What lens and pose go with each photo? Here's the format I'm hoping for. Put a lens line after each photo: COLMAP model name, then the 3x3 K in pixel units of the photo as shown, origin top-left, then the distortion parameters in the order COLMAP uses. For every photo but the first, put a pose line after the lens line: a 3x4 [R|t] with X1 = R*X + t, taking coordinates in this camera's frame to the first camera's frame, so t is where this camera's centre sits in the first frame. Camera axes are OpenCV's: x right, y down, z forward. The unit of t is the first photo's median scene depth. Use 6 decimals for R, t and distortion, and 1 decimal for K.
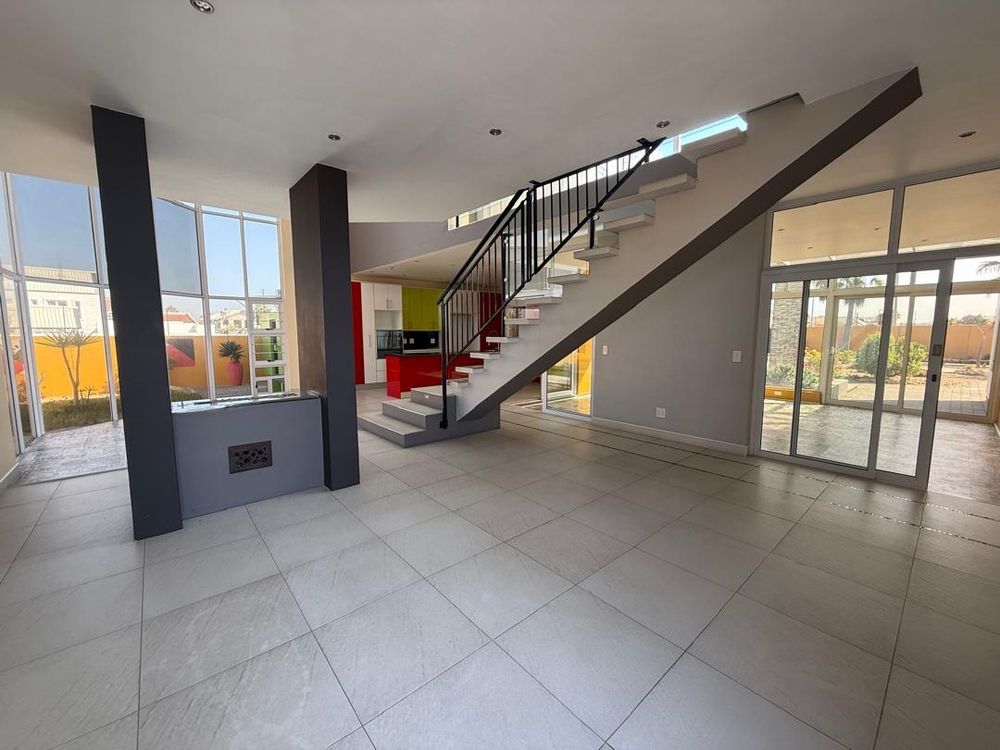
lens RADIAL K [[398.1, 0, 501.1], [0, 398.1, 374.3], [0, 0, 1]] dist [-0.003095, -0.000250]
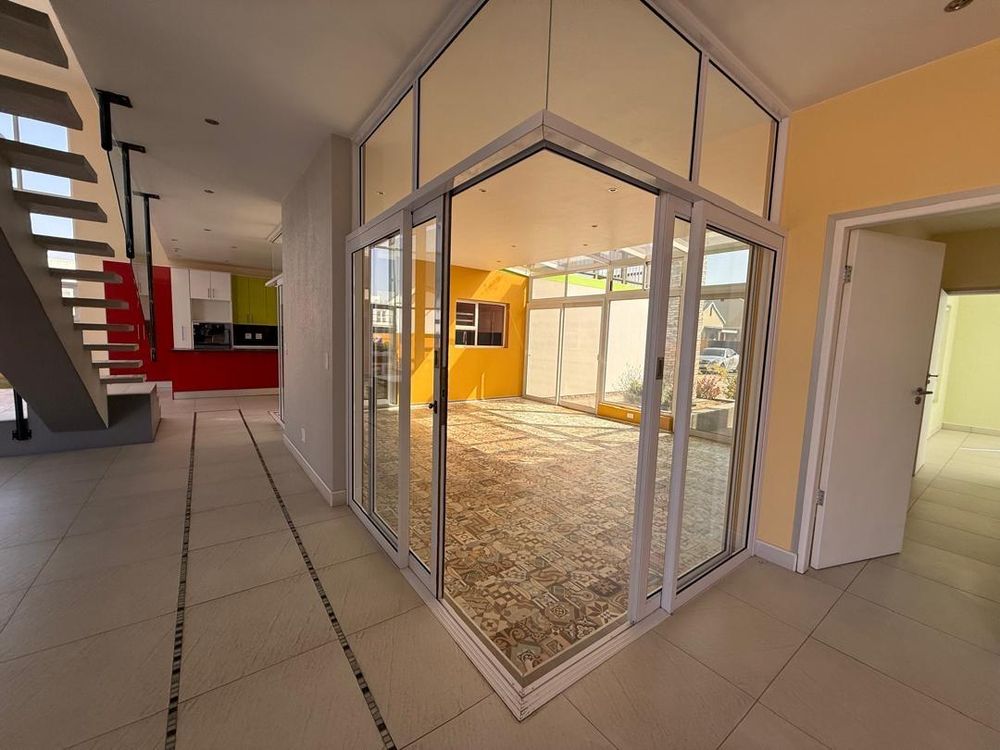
lens RADIAL K [[398.1, 0, 498.6], [0, 398.1, 376.1], [0, 0, 1]] dist [-0.003095, -0.000250]
pose [[0.995807, 0.044332, -0.080024, 0.435552], [-0.044908, 0.998976, -0.005409, -0.013869], [0.079702, 0.008980, 0.996778, 0.157190]]
